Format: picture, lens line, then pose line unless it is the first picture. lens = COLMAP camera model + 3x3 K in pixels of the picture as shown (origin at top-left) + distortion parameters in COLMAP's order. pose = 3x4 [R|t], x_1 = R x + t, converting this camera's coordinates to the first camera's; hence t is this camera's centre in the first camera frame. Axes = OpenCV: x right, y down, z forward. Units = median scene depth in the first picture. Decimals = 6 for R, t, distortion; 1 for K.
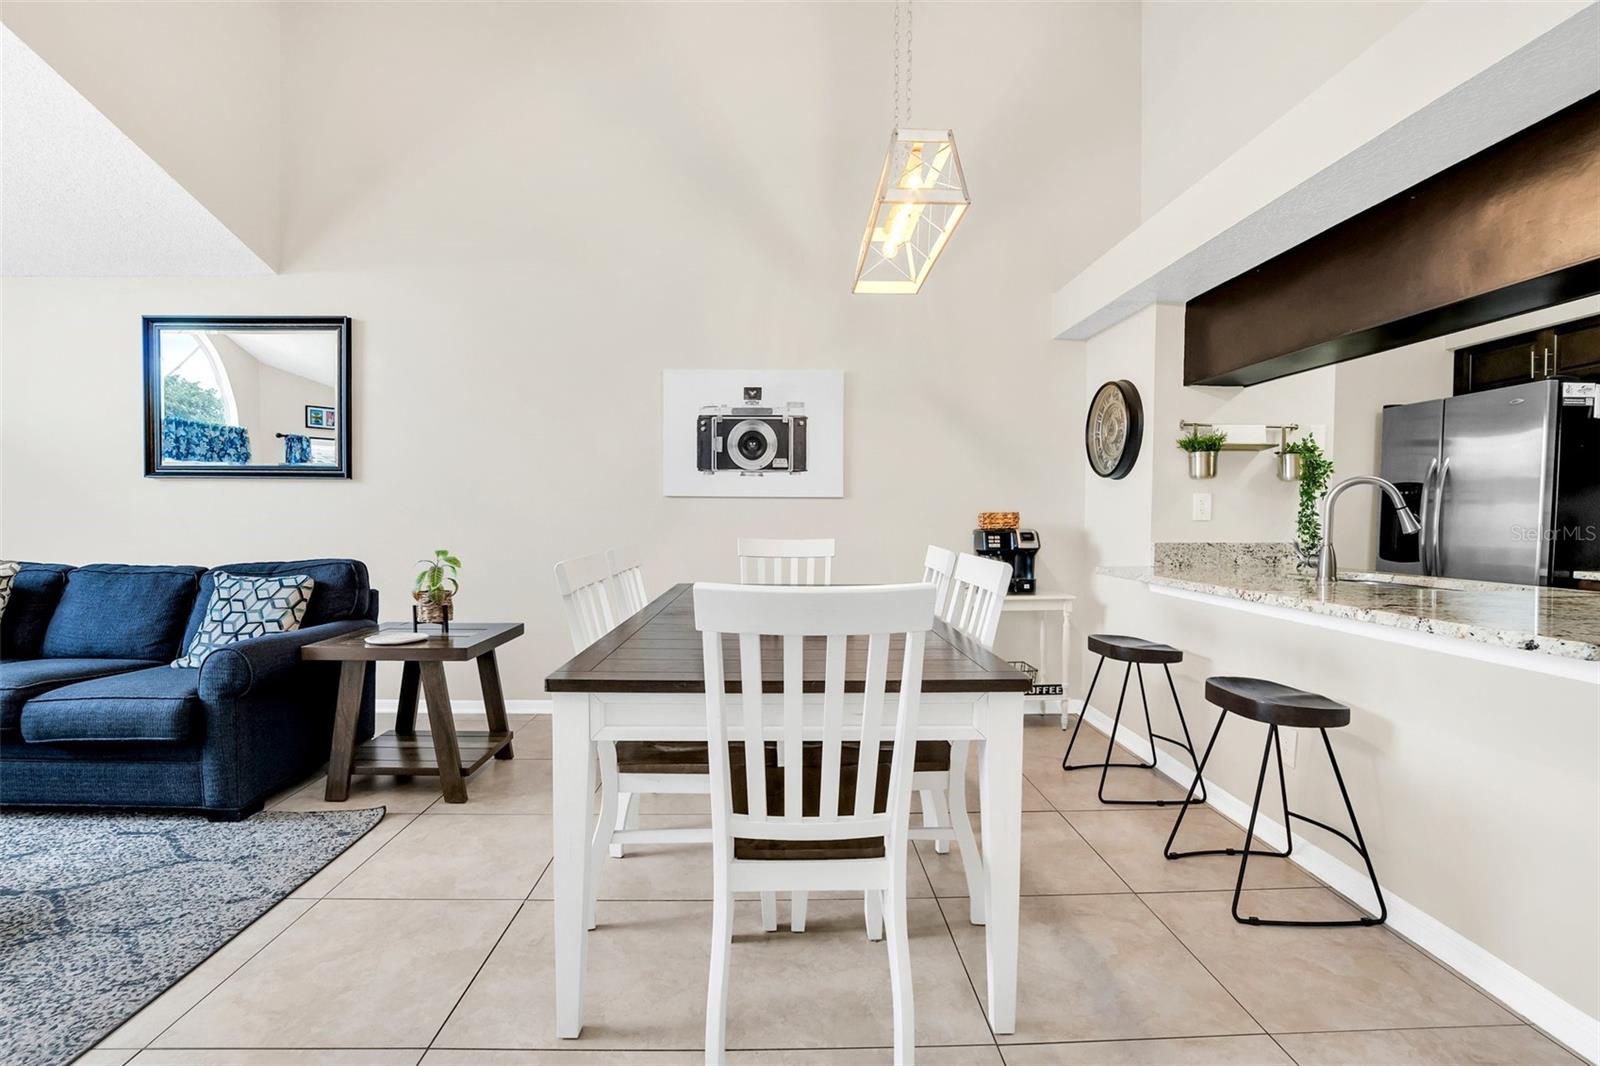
lens RADIAL K [[725.3, 0, 804.5], [0, 725.3, 545.6], [0, 0, 1]] dist [-0.045019, 0.011907]
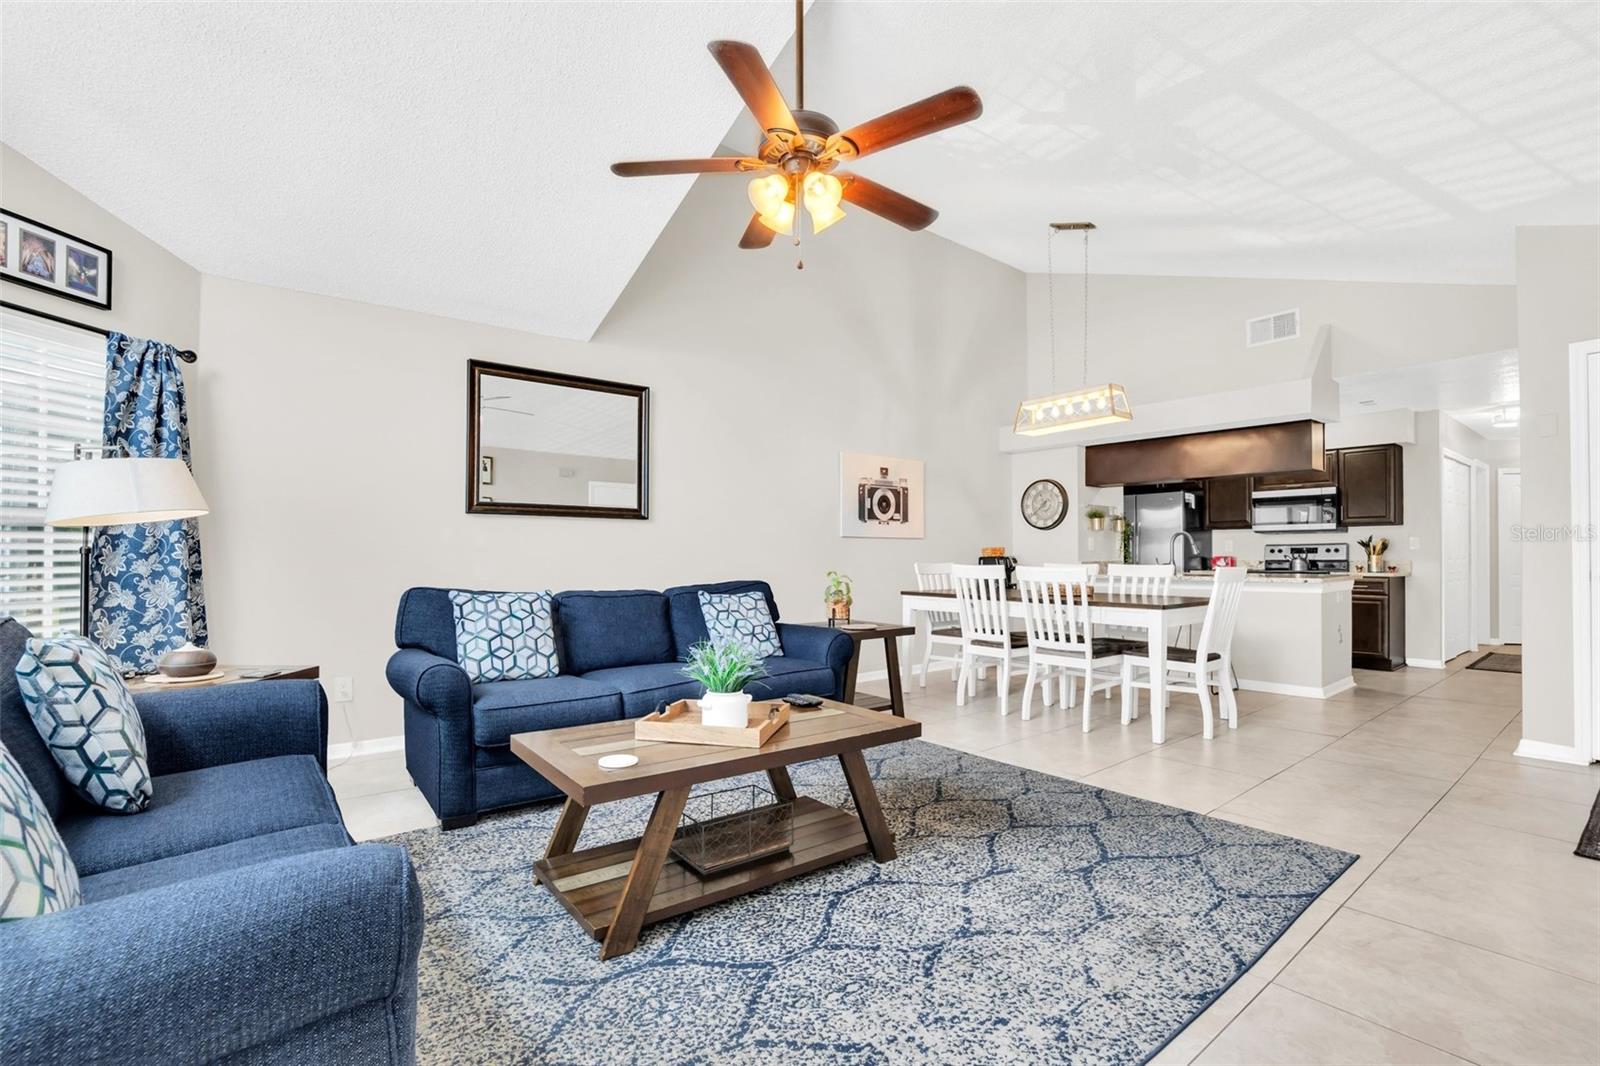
lens RADIAL K [[721.5, 0, 800.1], [0, 721.5, 550.7], [0, 0, 1]] dist [-0.042723, 0.011057]
pose [[0.799236, -0.002864, 0.601011, -1.449360], [0.030228, 0.998915, -0.035438, 0.014050], [-0.600257, 0.046491, 0.798455, -0.166078]]
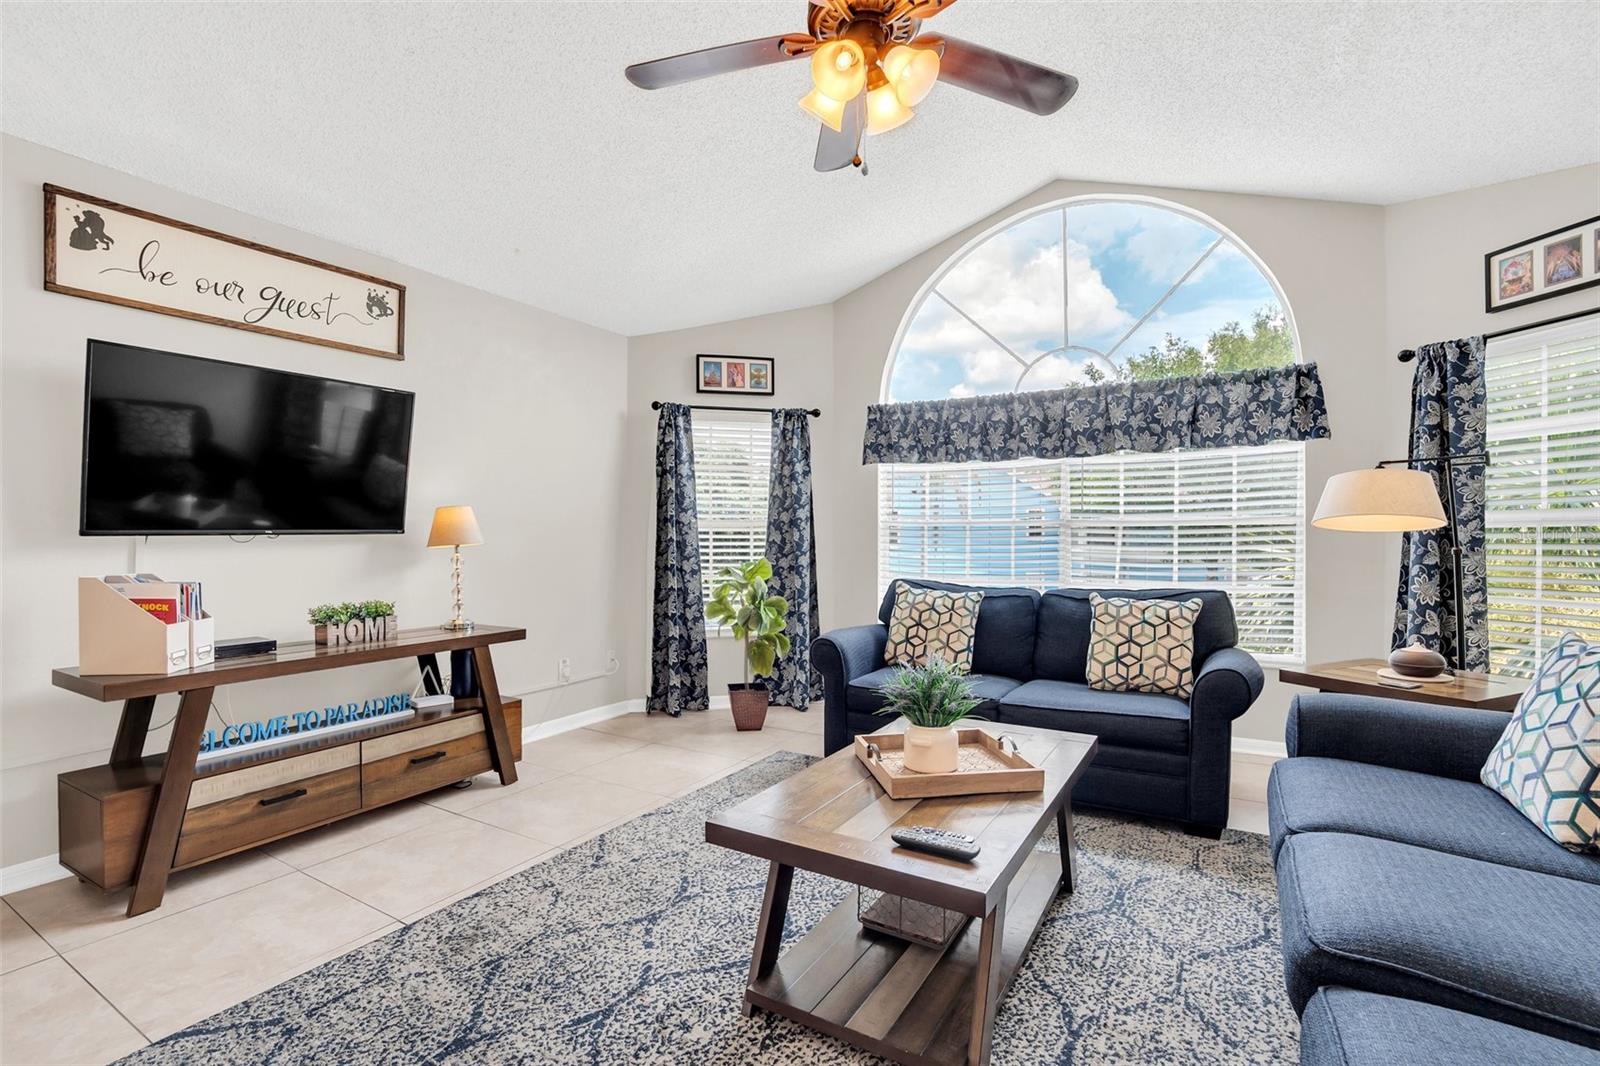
lens RADIAL K [[714.9, 0, 794.5], [0, 714.9, 542.9], [0, 0, 1]] dist [-0.031082, 0.006218]
pose [[-0.534938, -0.002711, -0.844887, -0.447787], [-0.039108, 0.999002, 0.021556, -0.037298], [0.843986, 0.044573, -0.534510, 0.731107]]
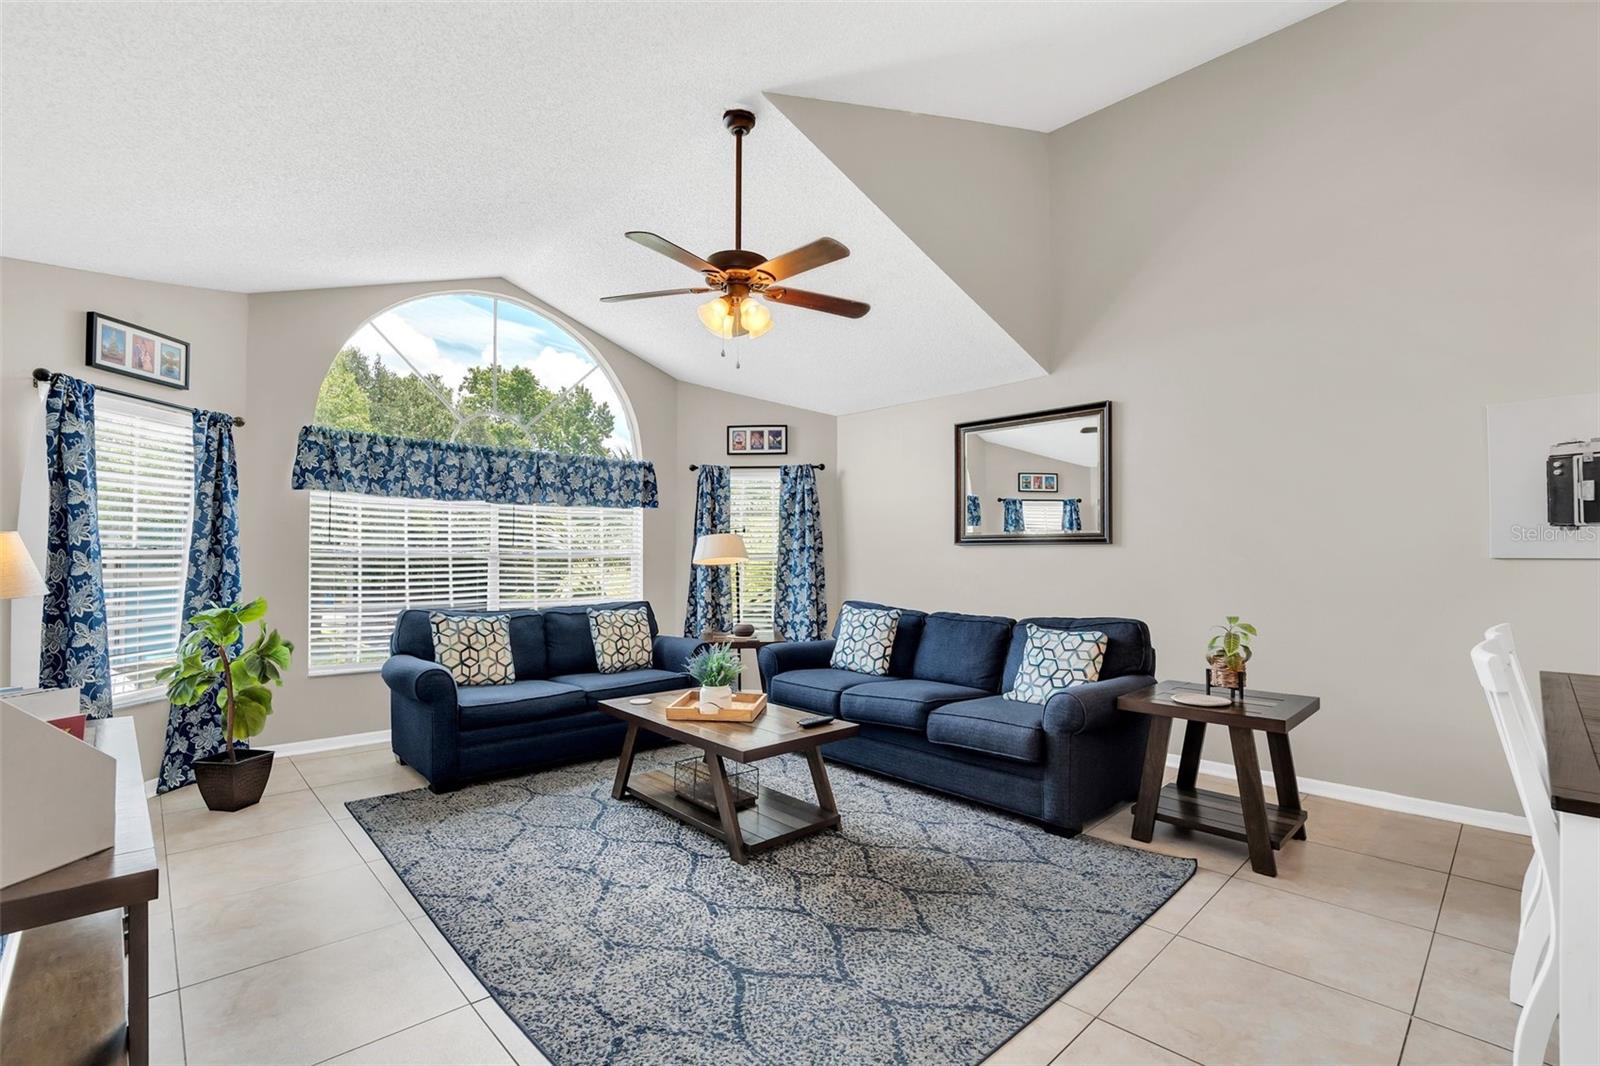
lens RADIAL K [[722.5, 0, 791.4], [0, 722.5, 542.9], [0, 0, 1]] dist [-0.041583, 0.009852]
pose [[0.659709, -0.020574, -0.751239, -0.153134], [-0.027300, 0.998309, -0.051315, -0.028642], [0.751025, 0.054361, 0.658032, -0.146144]]
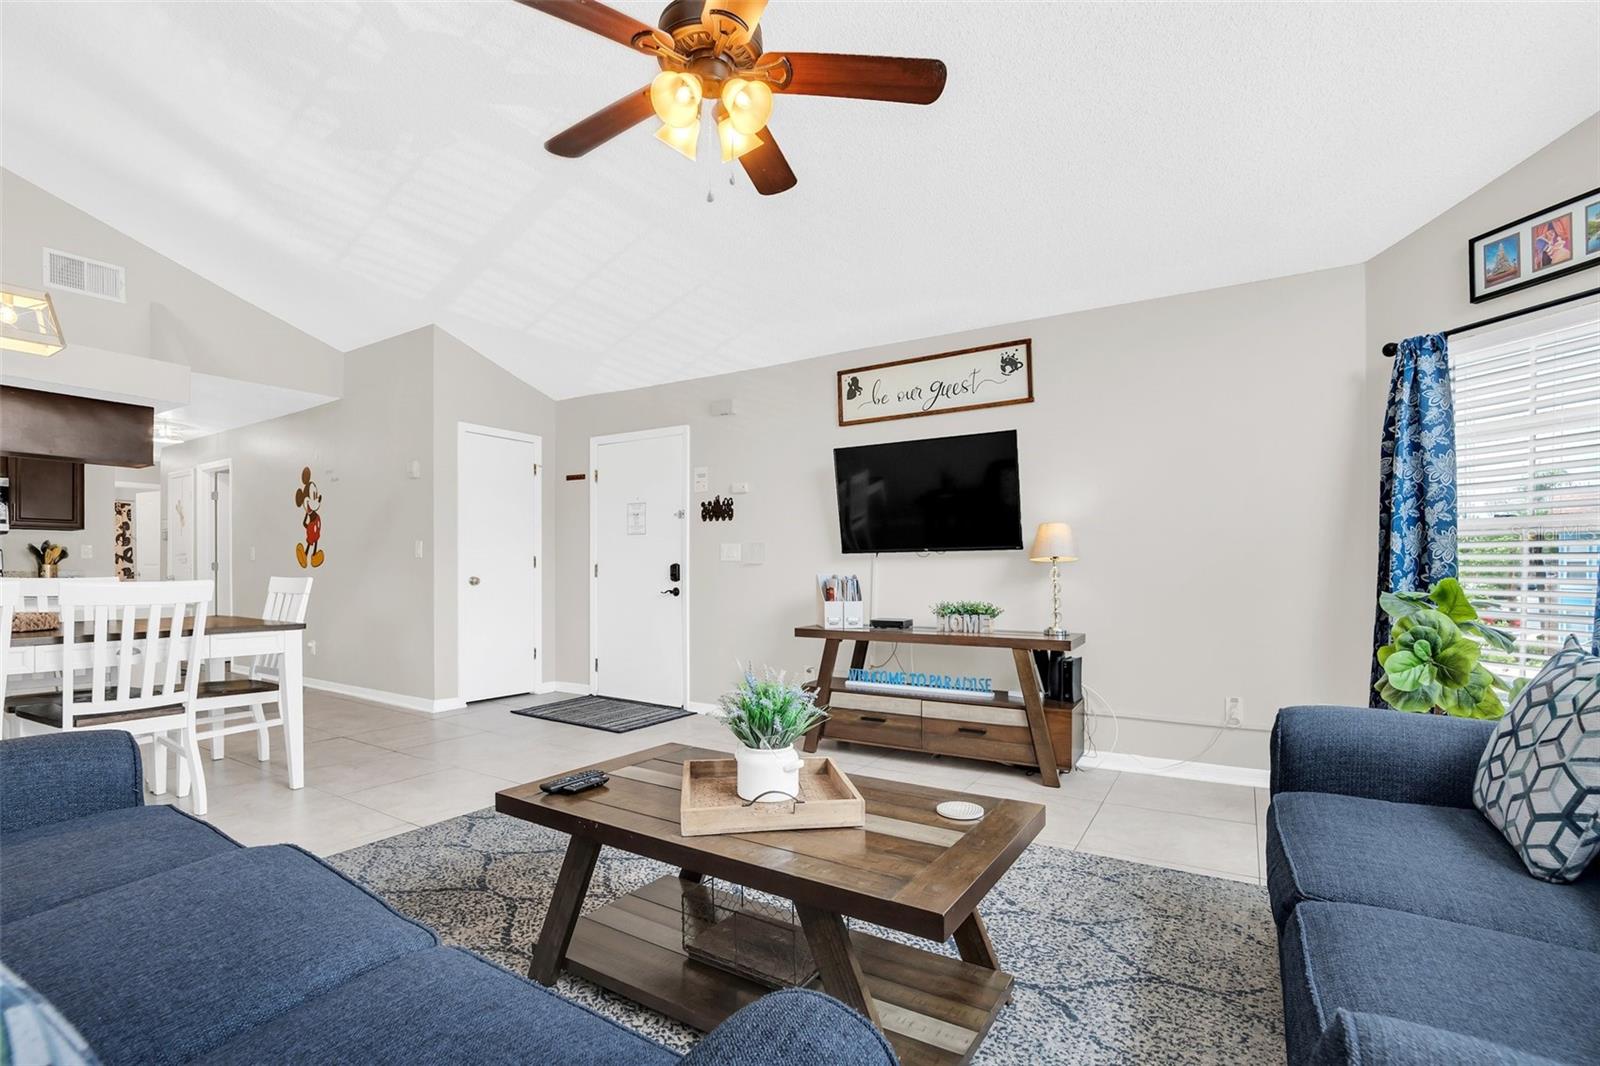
lens RADIAL K [[733.3, 0, 804.9], [0, 733.3, 574.3], [0, 0, 1]] dist [-0.045383, 0.011846]
pose [[-0.838198, -0.013556, 0.545197, -1.391812], [0.014503, 0.998783, 0.047133, -0.027686], [-0.545173, 0.047414, -0.836982, 0.959581]]
